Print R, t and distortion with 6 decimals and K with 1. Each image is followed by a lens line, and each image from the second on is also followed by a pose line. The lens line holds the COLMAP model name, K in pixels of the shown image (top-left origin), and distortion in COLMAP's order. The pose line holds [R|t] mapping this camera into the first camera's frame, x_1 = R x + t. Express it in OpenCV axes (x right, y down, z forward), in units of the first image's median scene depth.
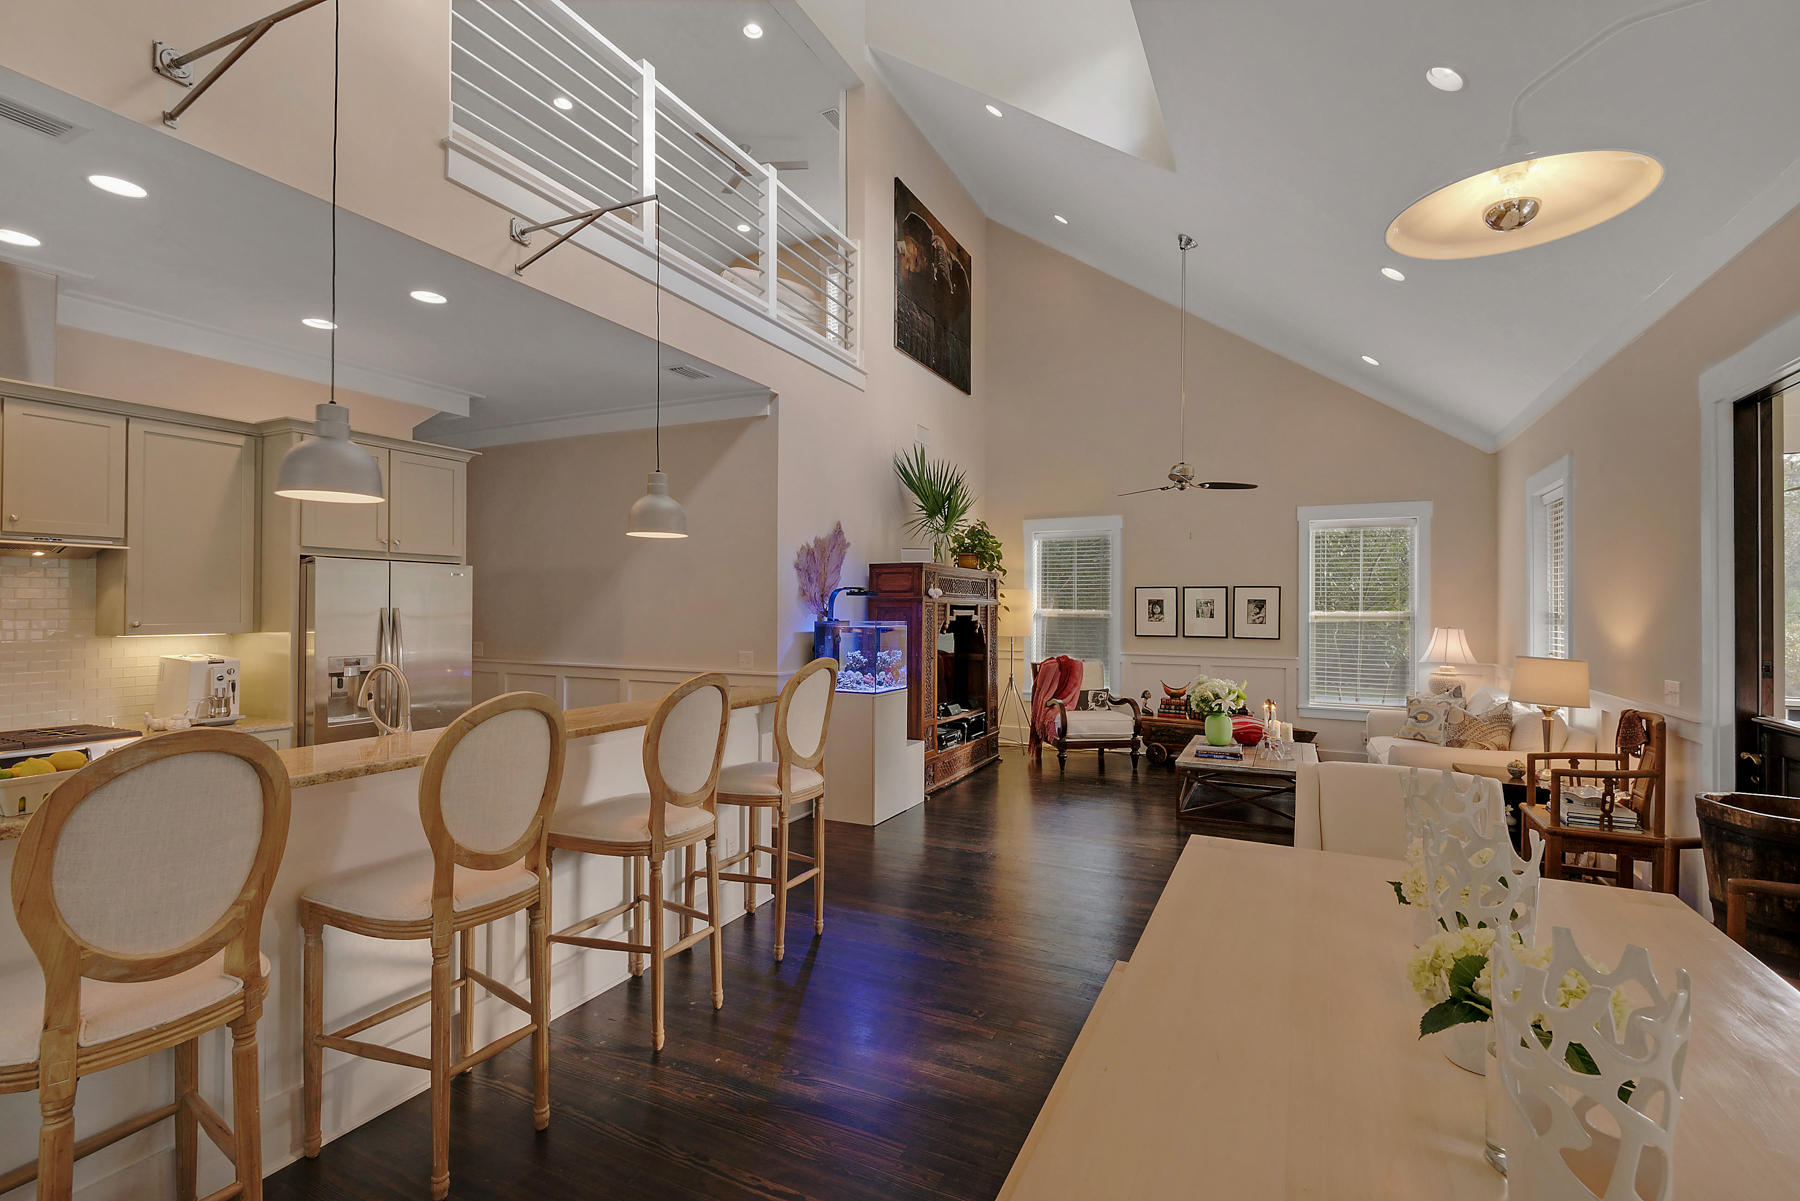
lens RADIAL K [[803.1, 0, 900.0], [0, 803.1, 600.5], [0, 0, 1]] dist [0.011991, 0.000225]
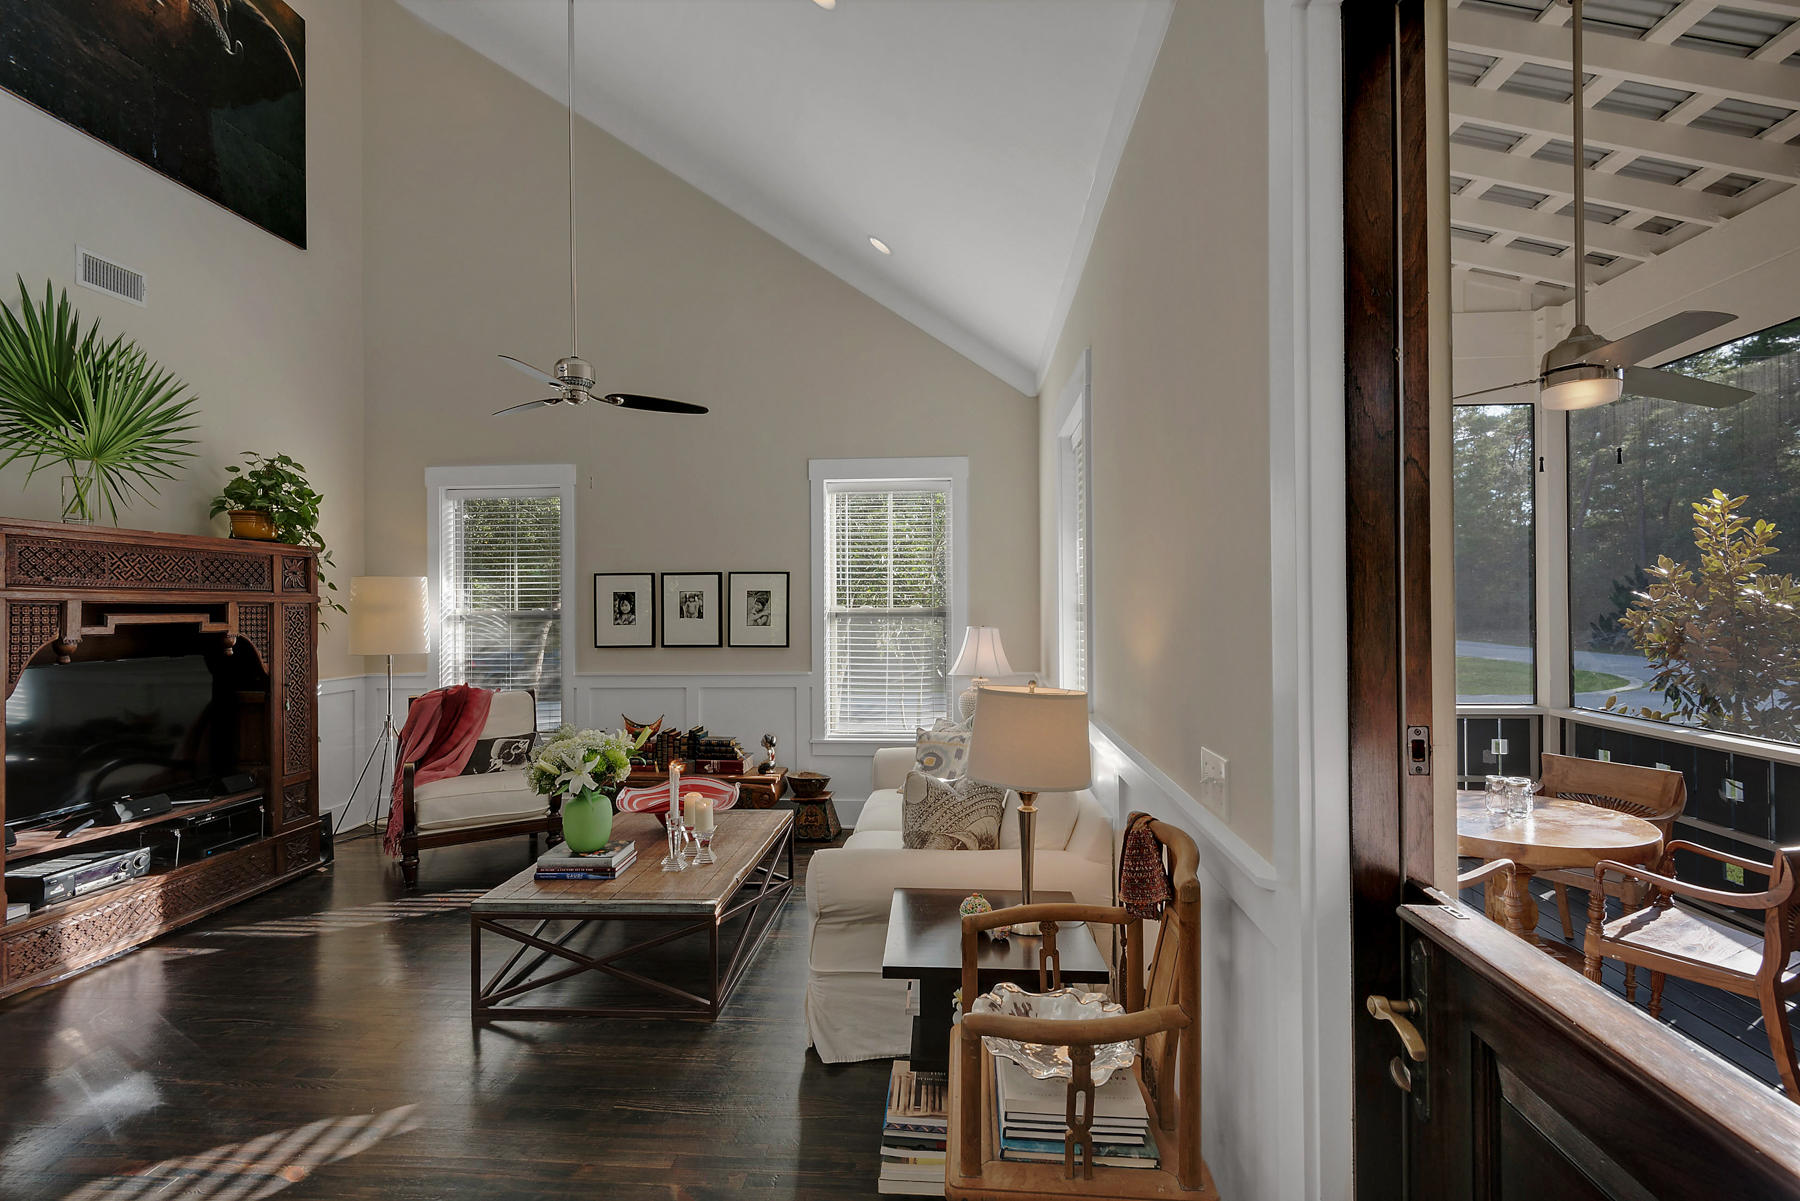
lens RADIAL K [[803.1, 0, 900.0], [0, 803.1, 600.5], [0, 0, 1]] dist [0.011991, 0.000225]
pose [[0.926972, -0.010161, 0.374994, 0.298059], [0.009939, 0.999947, 0.002525, 0.006664], [-0.375000, 0.001386, 0.927024, 0.311798]]
